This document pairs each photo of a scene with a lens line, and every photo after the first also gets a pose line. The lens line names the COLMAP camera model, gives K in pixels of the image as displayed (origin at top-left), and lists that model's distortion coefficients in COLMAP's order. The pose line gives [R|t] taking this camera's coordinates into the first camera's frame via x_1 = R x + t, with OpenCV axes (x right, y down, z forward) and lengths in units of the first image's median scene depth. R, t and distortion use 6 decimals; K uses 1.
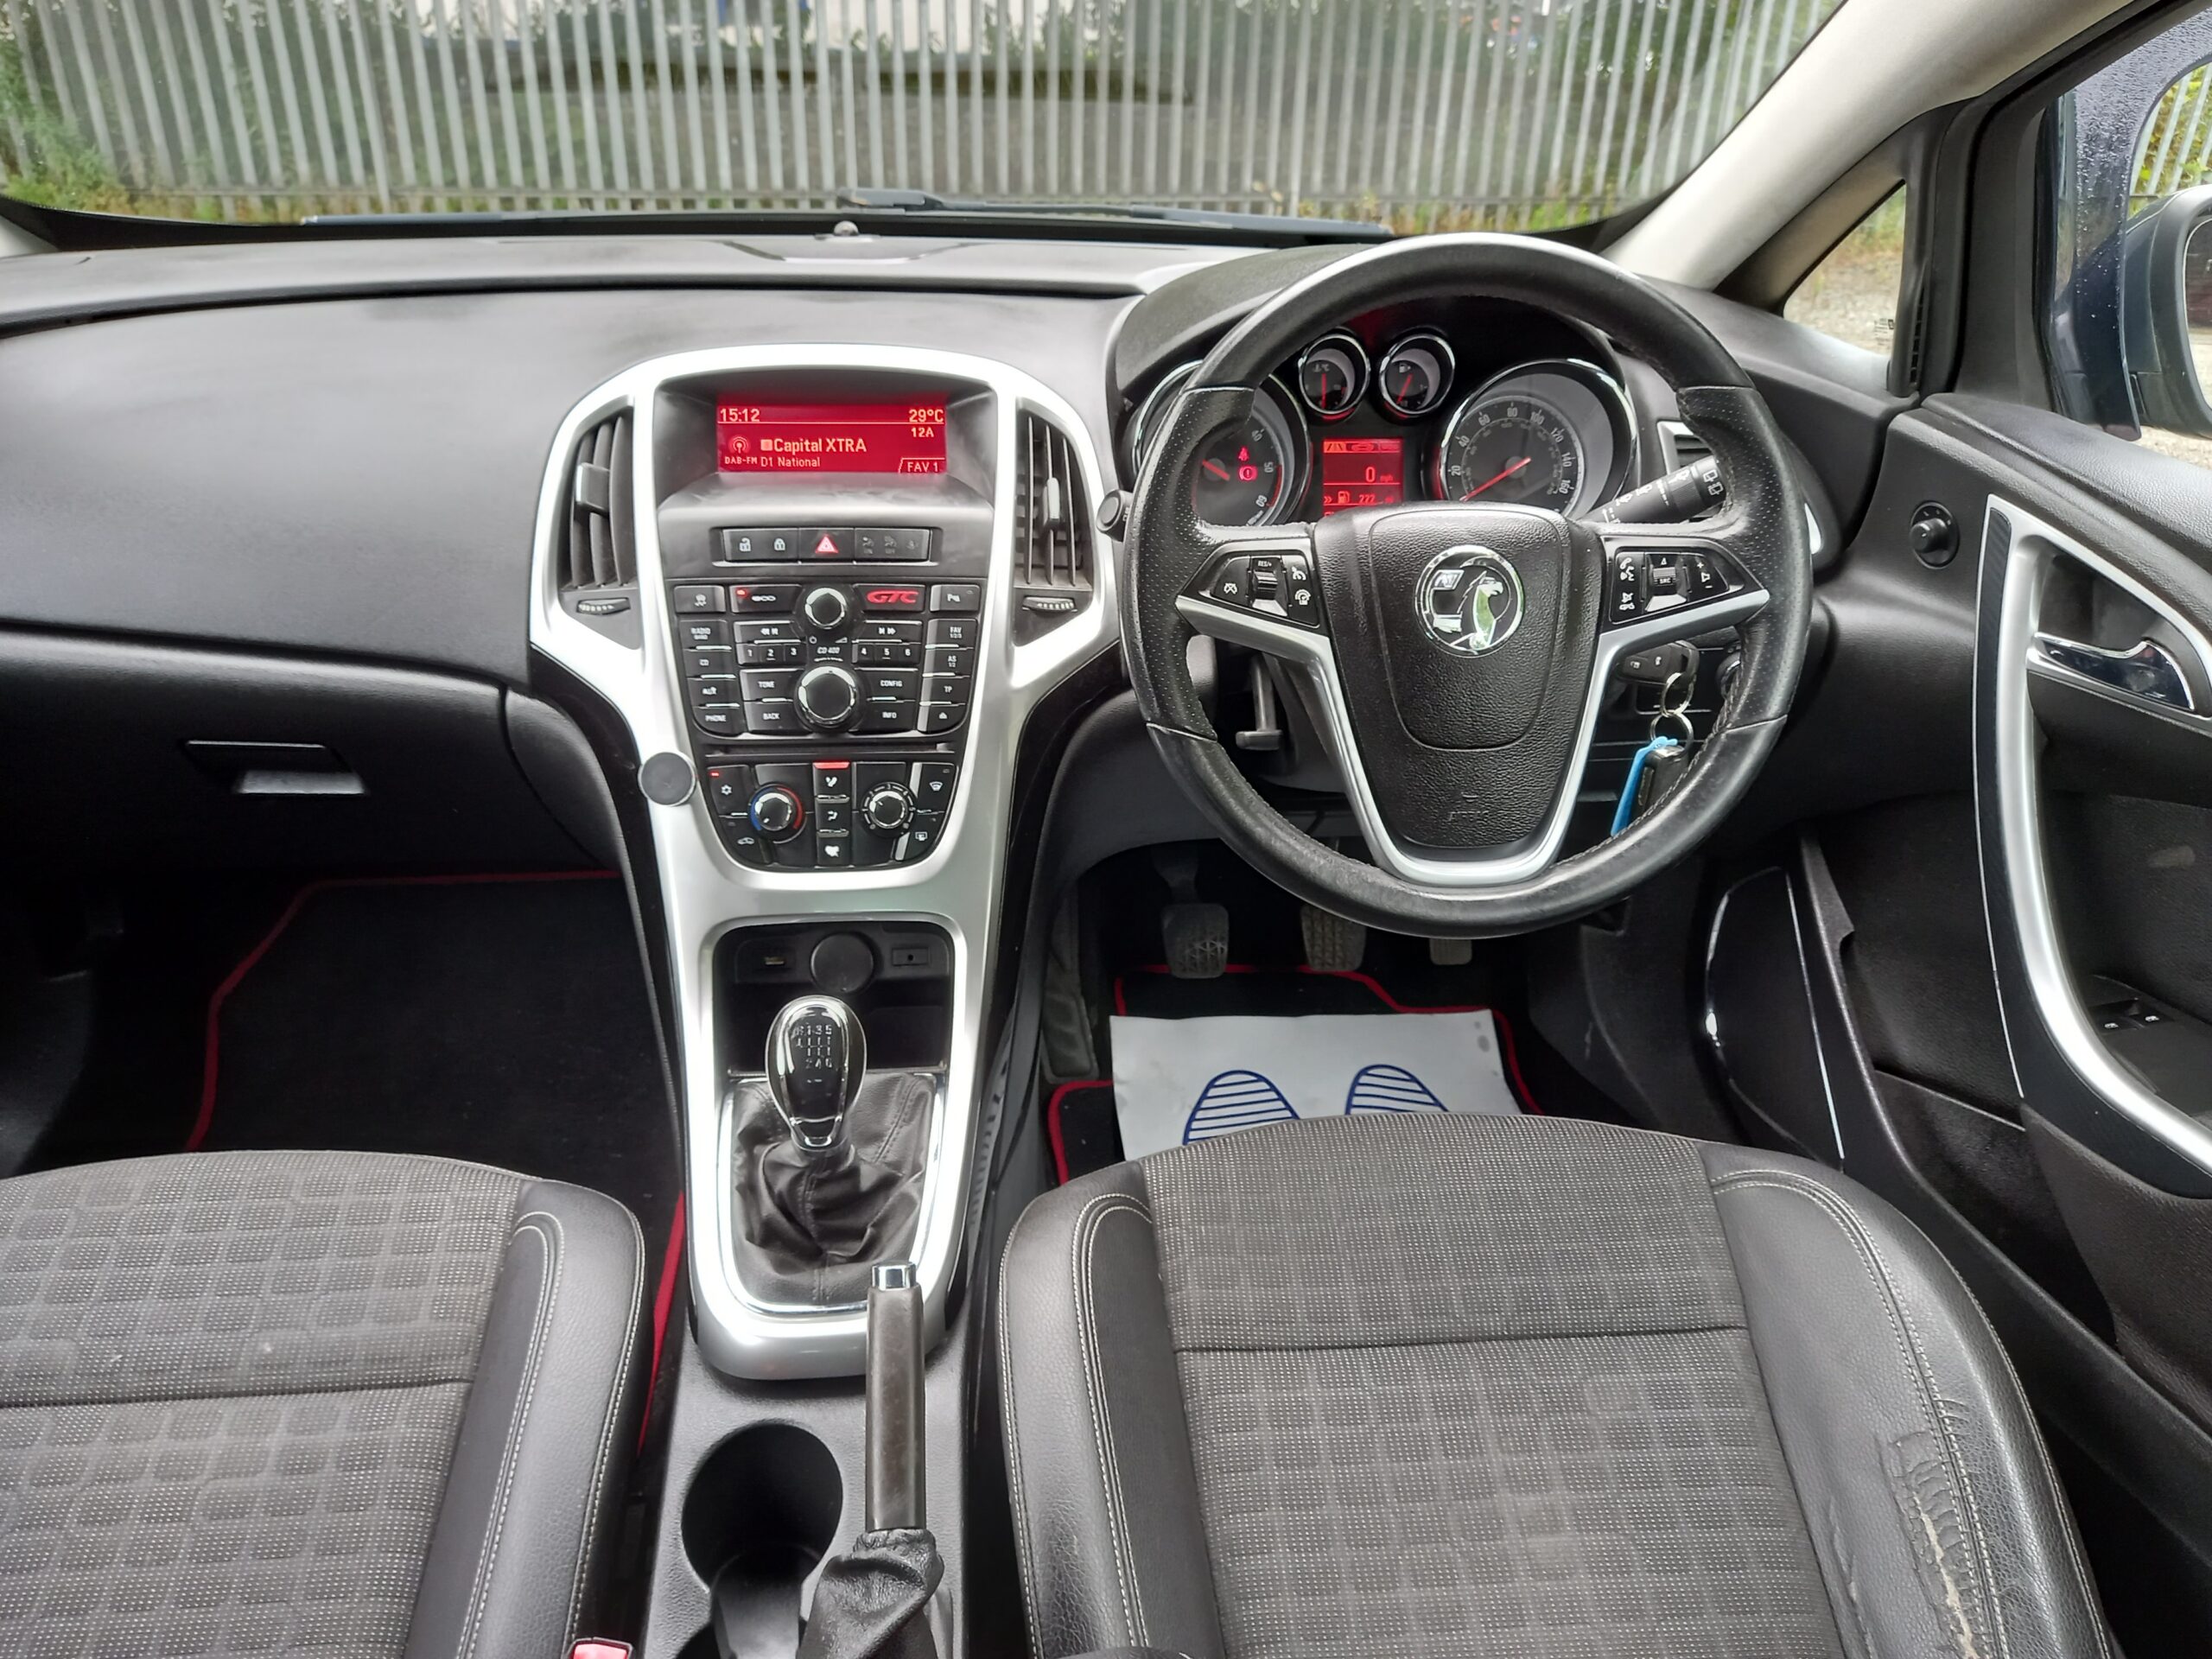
lens RADIAL K [[1624.7, 0, 1105.6], [0, 1624.7, 835.0], [0, 0, 1]] dist [0.079377, -0.109223]
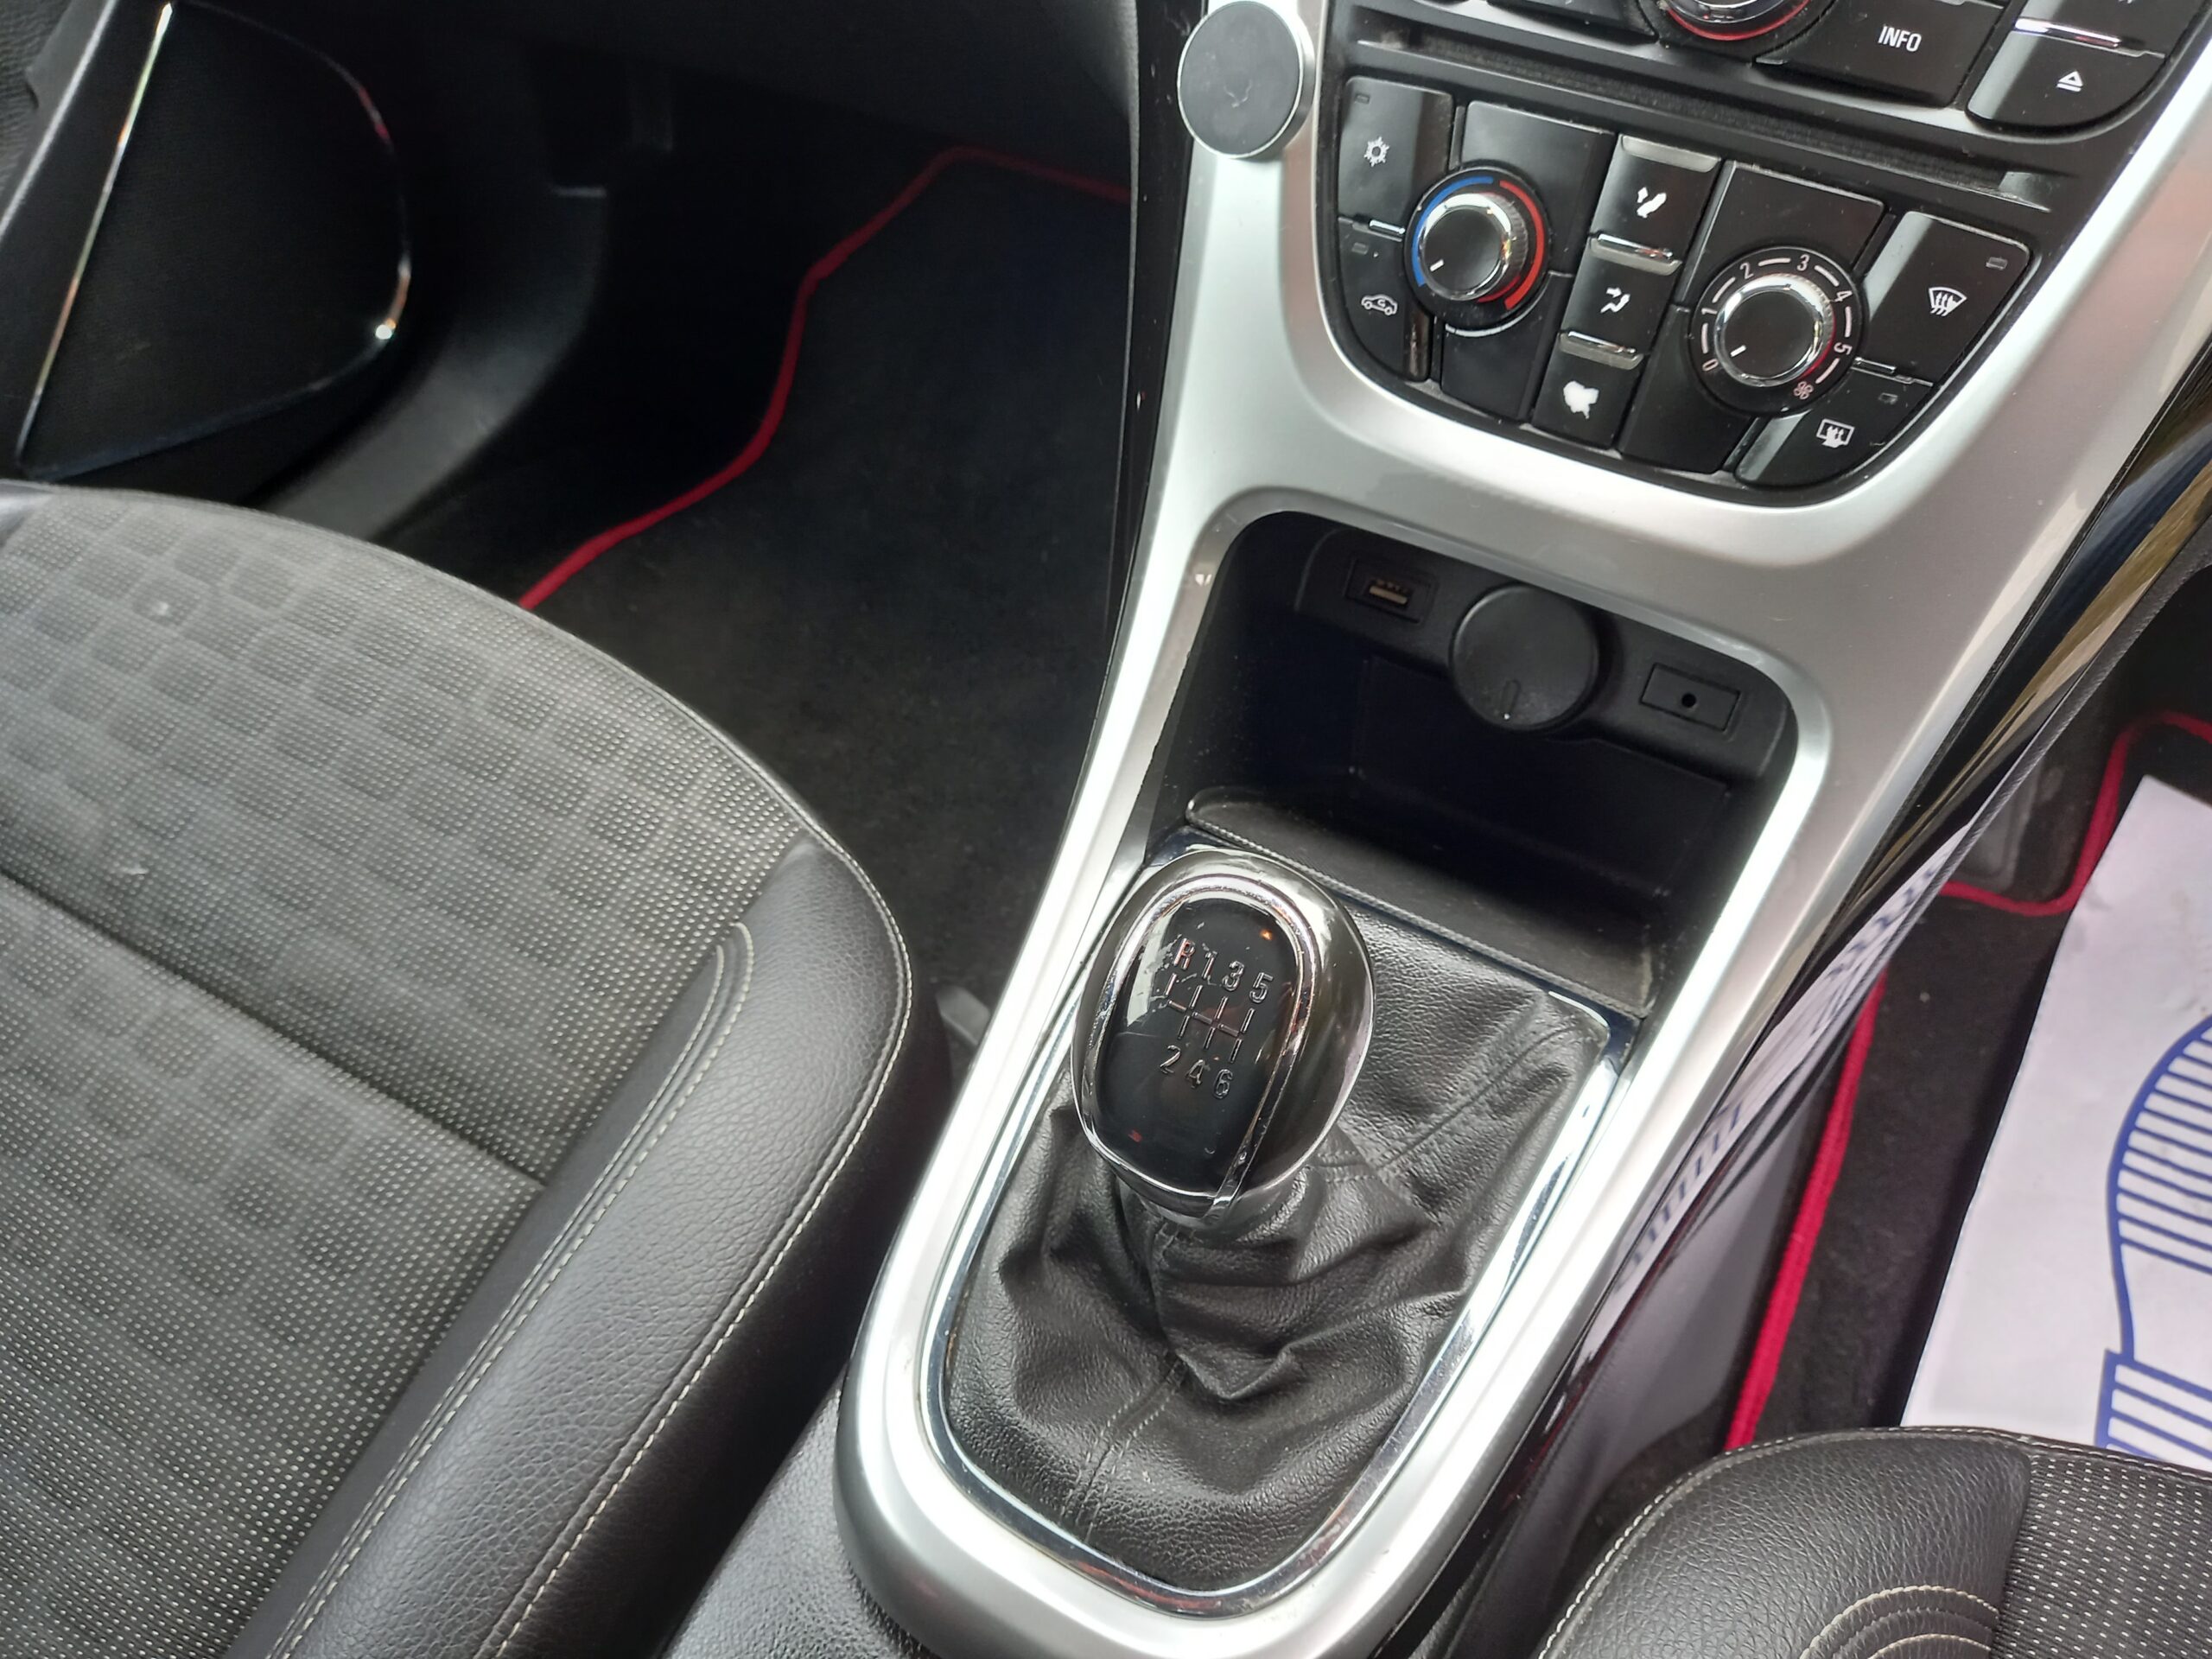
lens RADIAL K [[1663.8, 0, 1106.6], [0, 1663.8, 831.1], [0, 0, 1]] dist [0.007055, 0.001554]
pose [[0.822522, 0.416352, -0.387440, -0.068115], [-0.251687, 0.877365, 0.408514, -0.031222], [0.510012, -0.238498, 0.826442, 0.604623]]
